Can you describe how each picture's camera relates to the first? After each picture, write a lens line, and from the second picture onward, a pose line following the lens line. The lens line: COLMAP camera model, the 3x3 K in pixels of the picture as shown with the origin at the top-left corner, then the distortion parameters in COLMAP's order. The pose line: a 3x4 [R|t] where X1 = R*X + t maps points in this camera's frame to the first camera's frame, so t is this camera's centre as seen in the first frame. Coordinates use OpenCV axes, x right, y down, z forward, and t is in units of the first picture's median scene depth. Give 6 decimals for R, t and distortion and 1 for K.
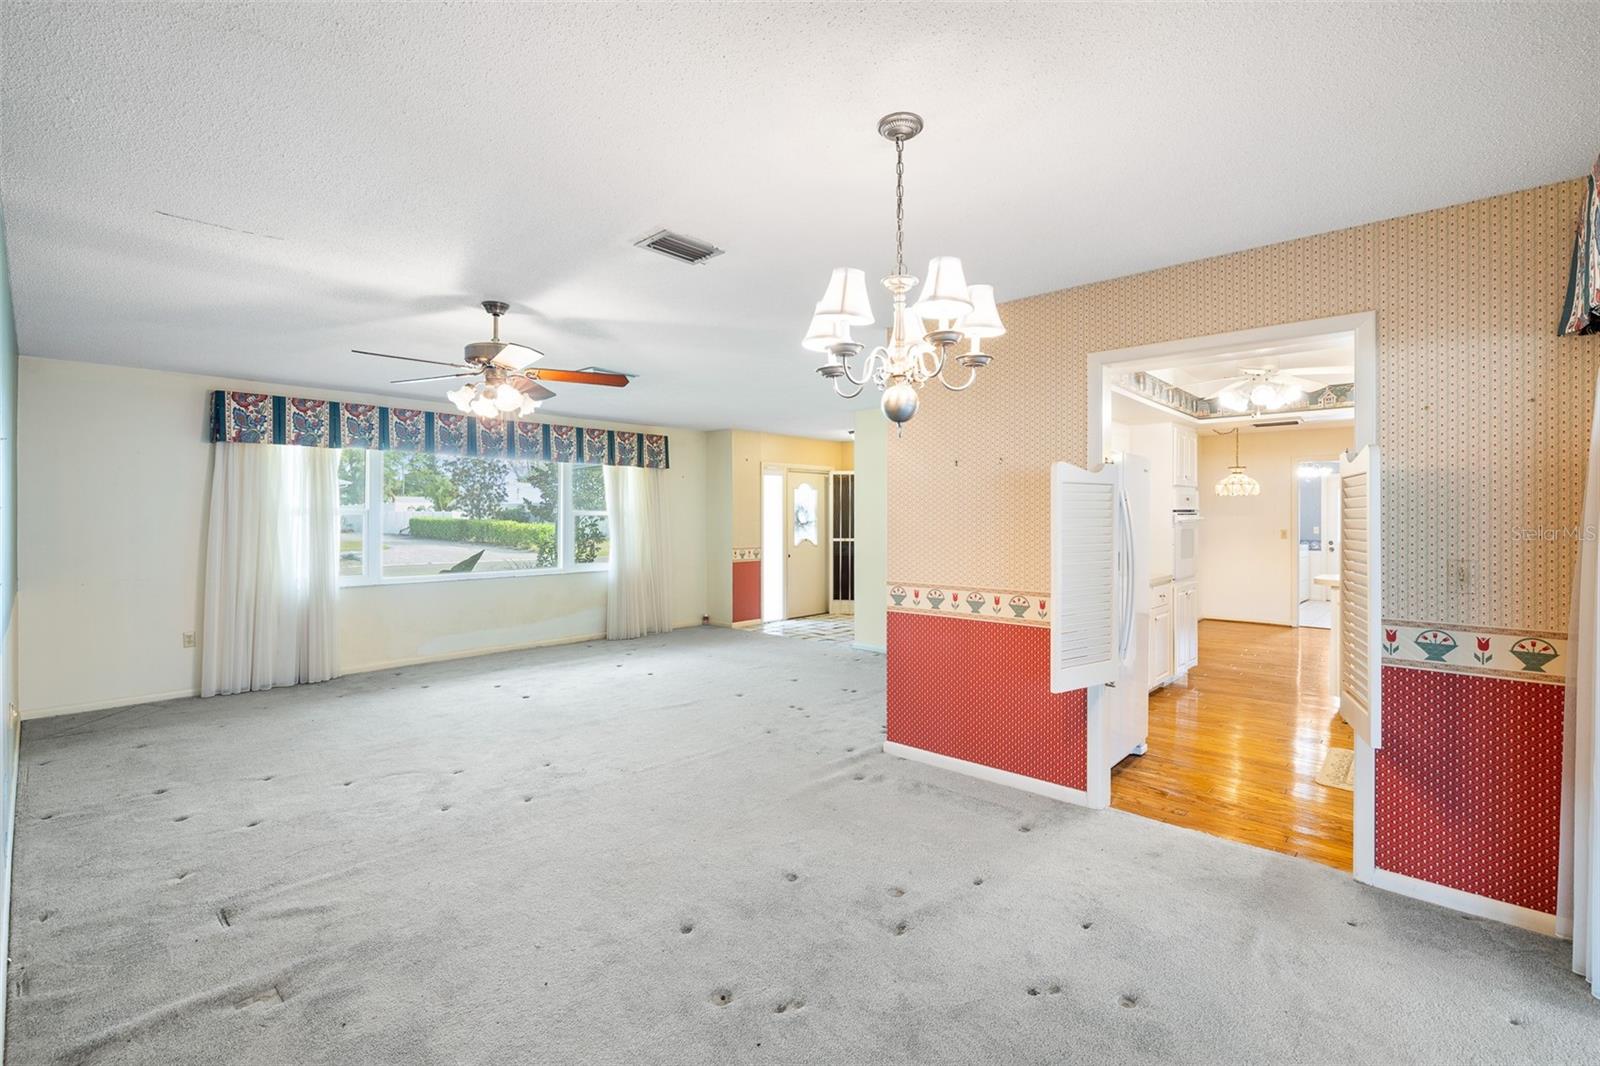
lens RADIAL K [[707.2, 0, 795.7], [0, 707.2, 526.1], [0, 0, 1]] dist [-0.010086, 0.002237]
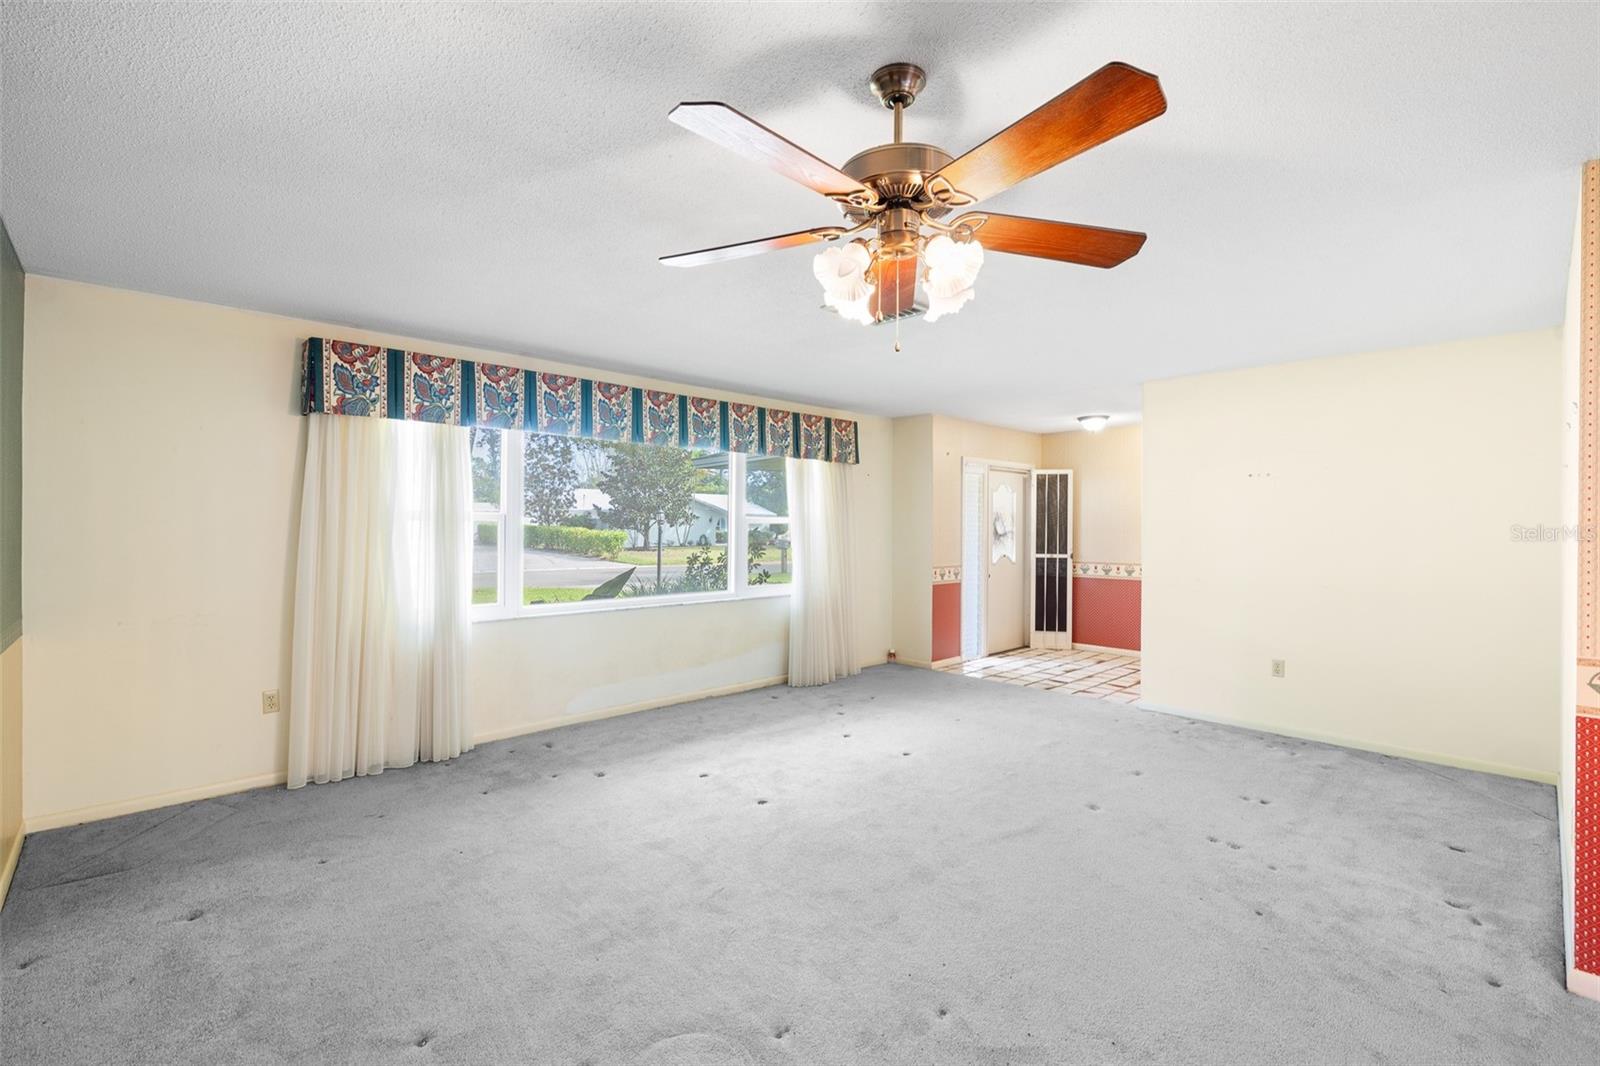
lens RADIAL K [[707.2, 0, 799.0], [0, 707.2, 535.7], [0, 0, 1]] dist [-0.010086, 0.002237]
pose [[0.997921, 0.008017, -0.063944, -0.261636], [-0.007885, 0.999966, 0.002316, -0.004891], [0.063960, -0.001807, 0.997951, 0.297590]]
